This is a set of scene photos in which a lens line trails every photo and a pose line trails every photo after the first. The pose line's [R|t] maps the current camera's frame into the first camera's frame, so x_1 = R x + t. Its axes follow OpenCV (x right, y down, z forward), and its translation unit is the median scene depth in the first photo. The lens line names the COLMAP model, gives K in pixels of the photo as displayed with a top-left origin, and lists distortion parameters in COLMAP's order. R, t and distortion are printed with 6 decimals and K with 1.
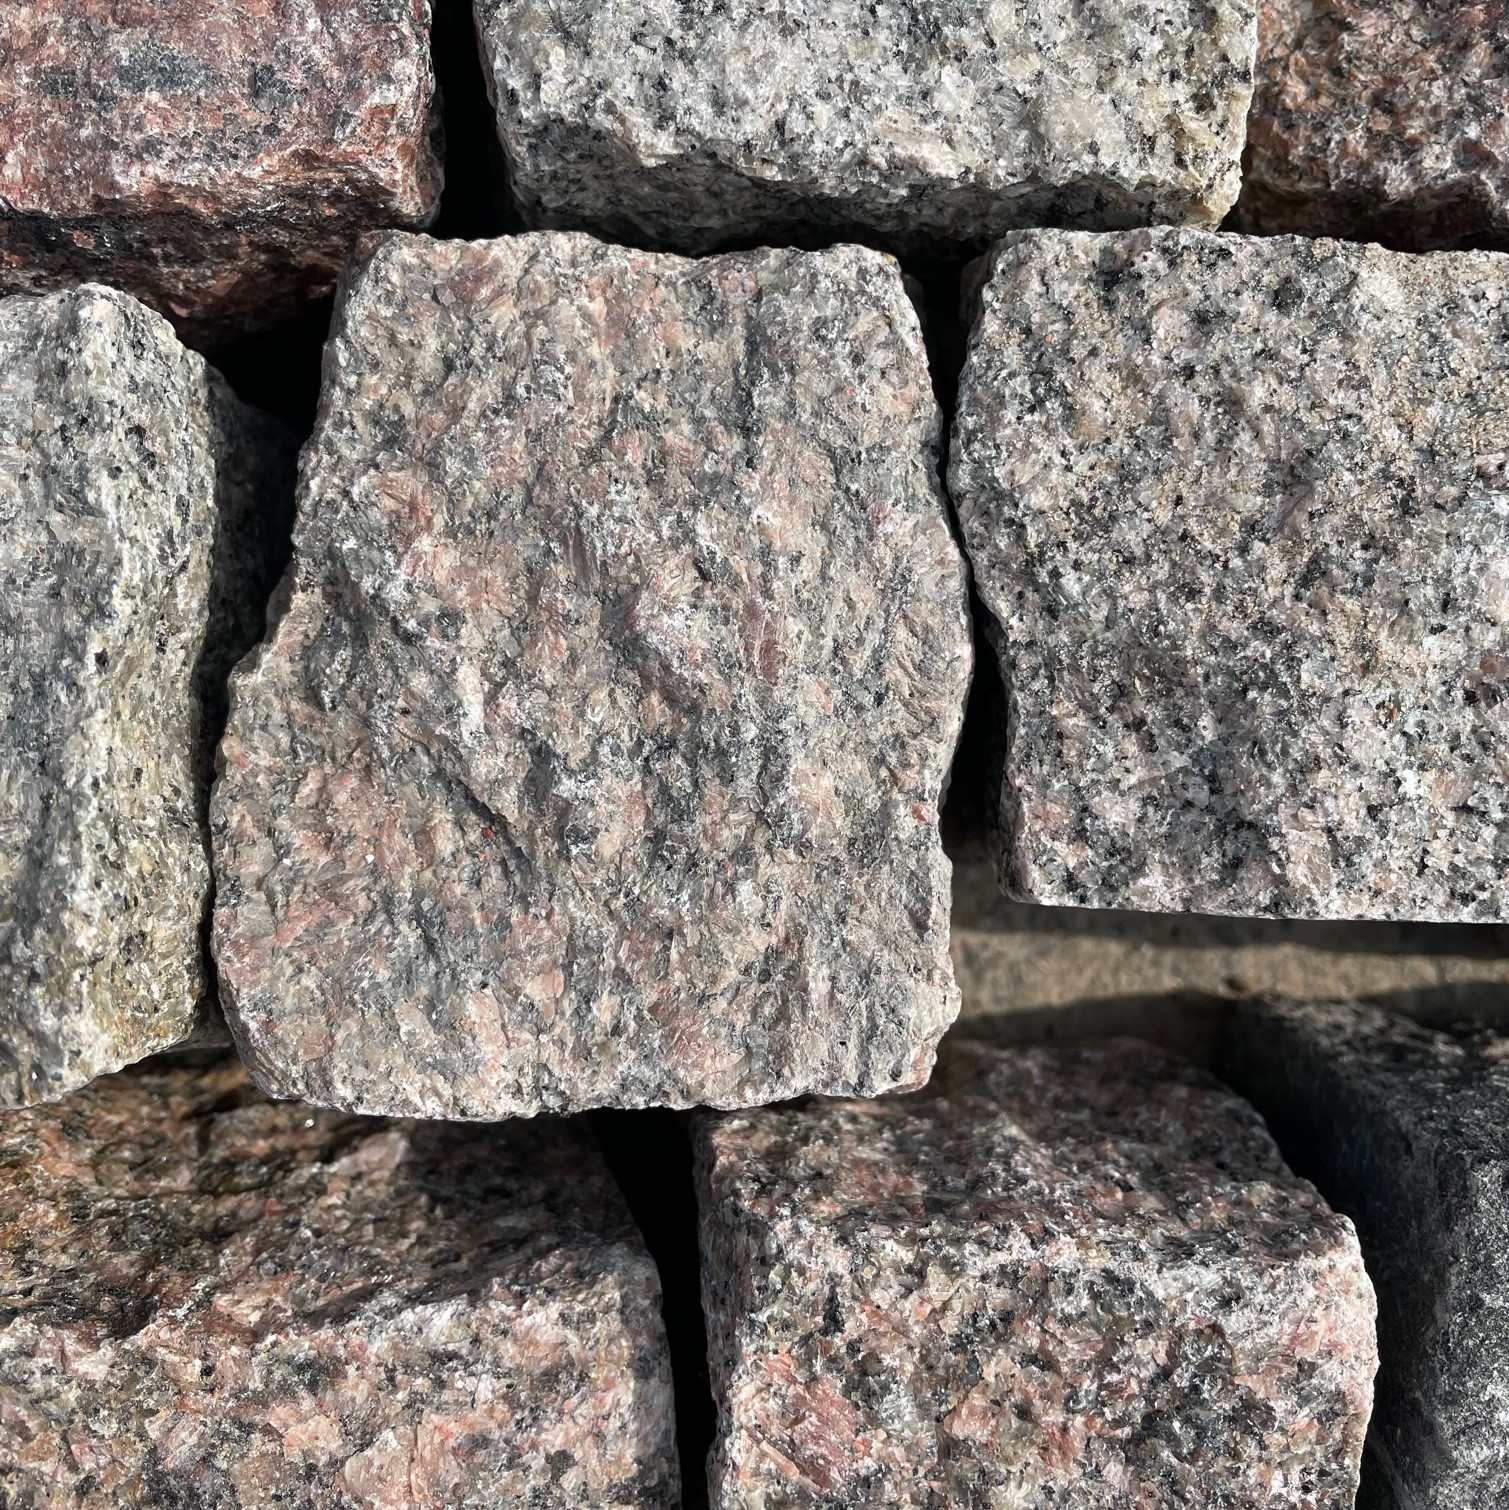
lens RADIAL K [[1620.2, 0, 748.9], [0, 1620.2, 669.1], [0, 0, 1]] dist [0.050791, -0.169906]
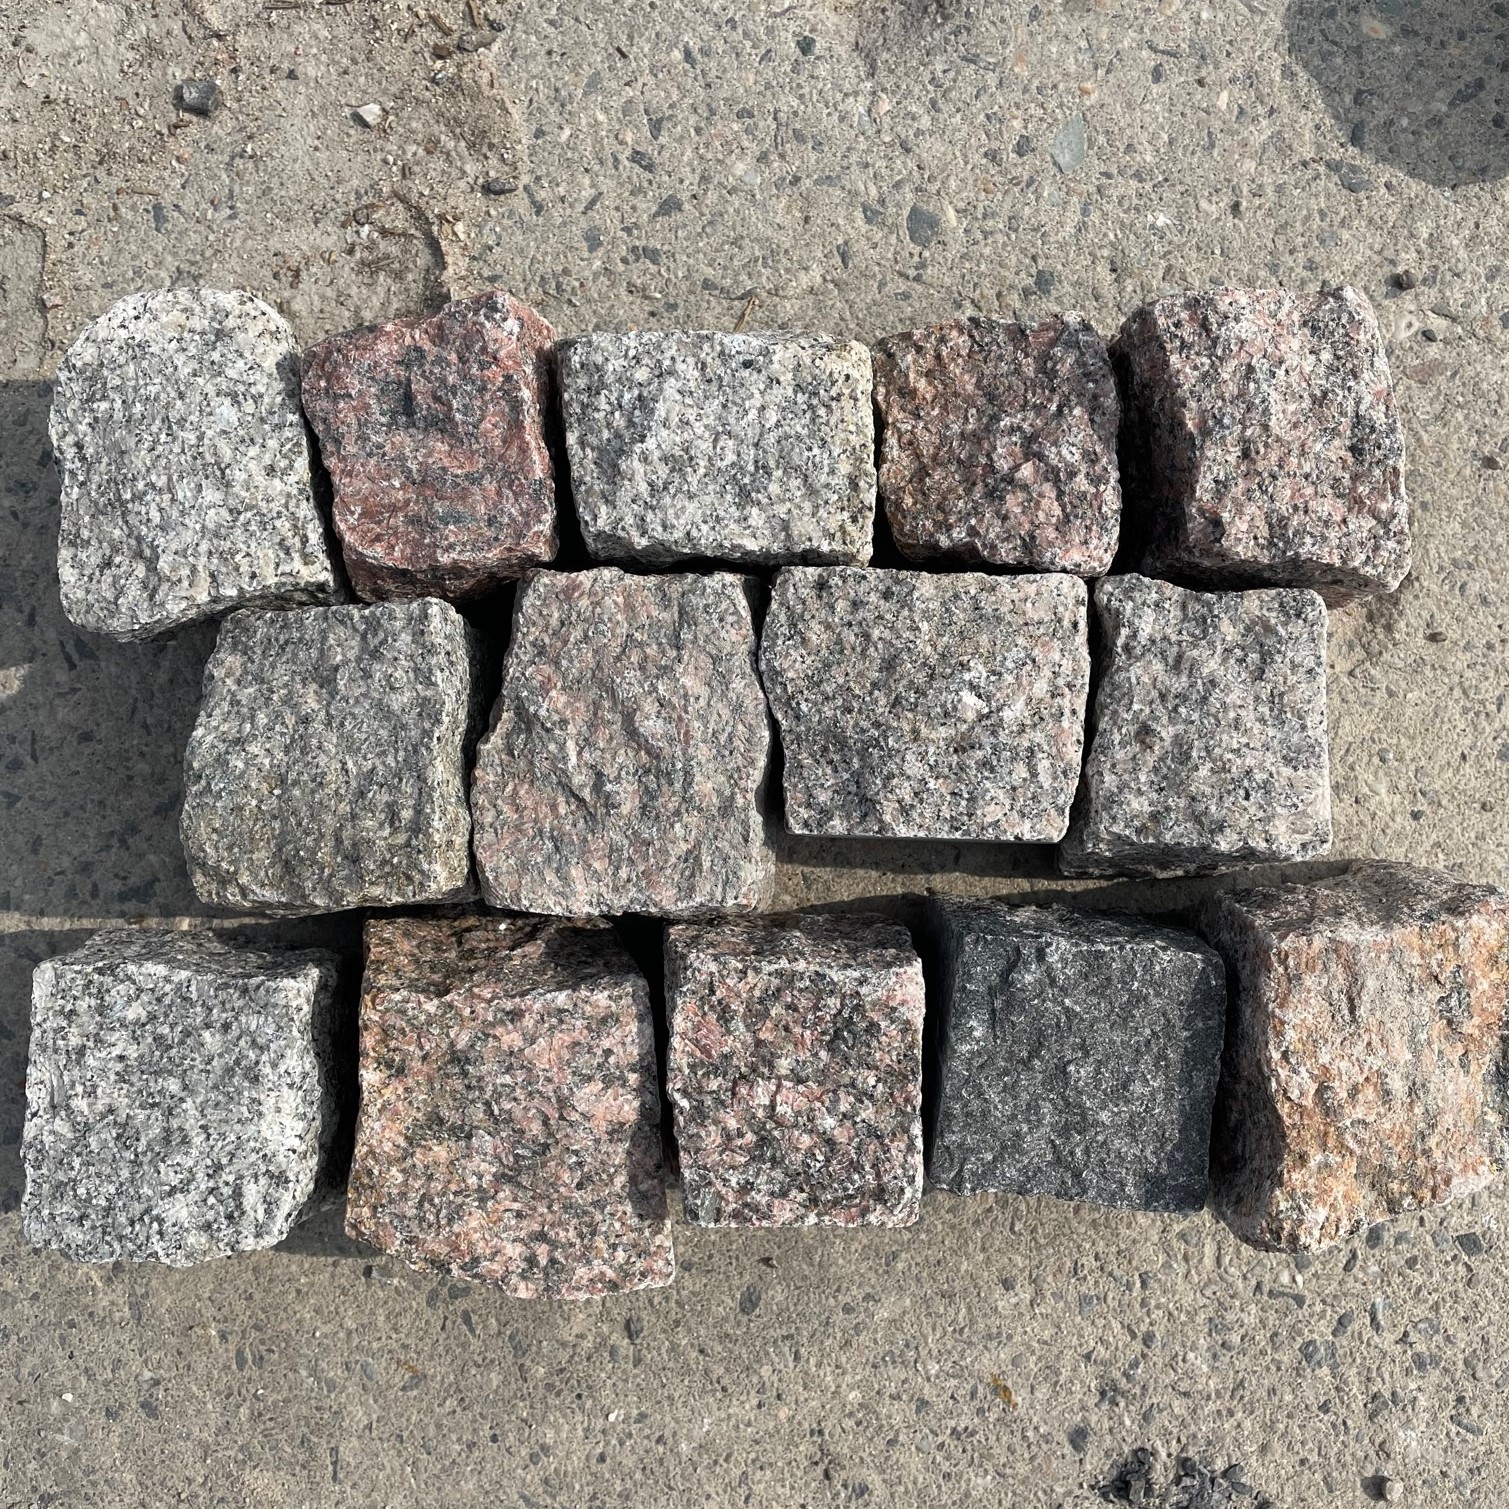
lens RADIAL K [[1619.1, 0, 754.5], [0, 1619.1, 754.5], [0, 0, 1]] dist [0.050791, -0.169906]
pose [[0.998959, -0.005595, -0.045276, 0.236882], [0.005757, 0.999977, 0.003458, 0.012840], [0.045256, -0.003716, 0.998969, -1.570502]]
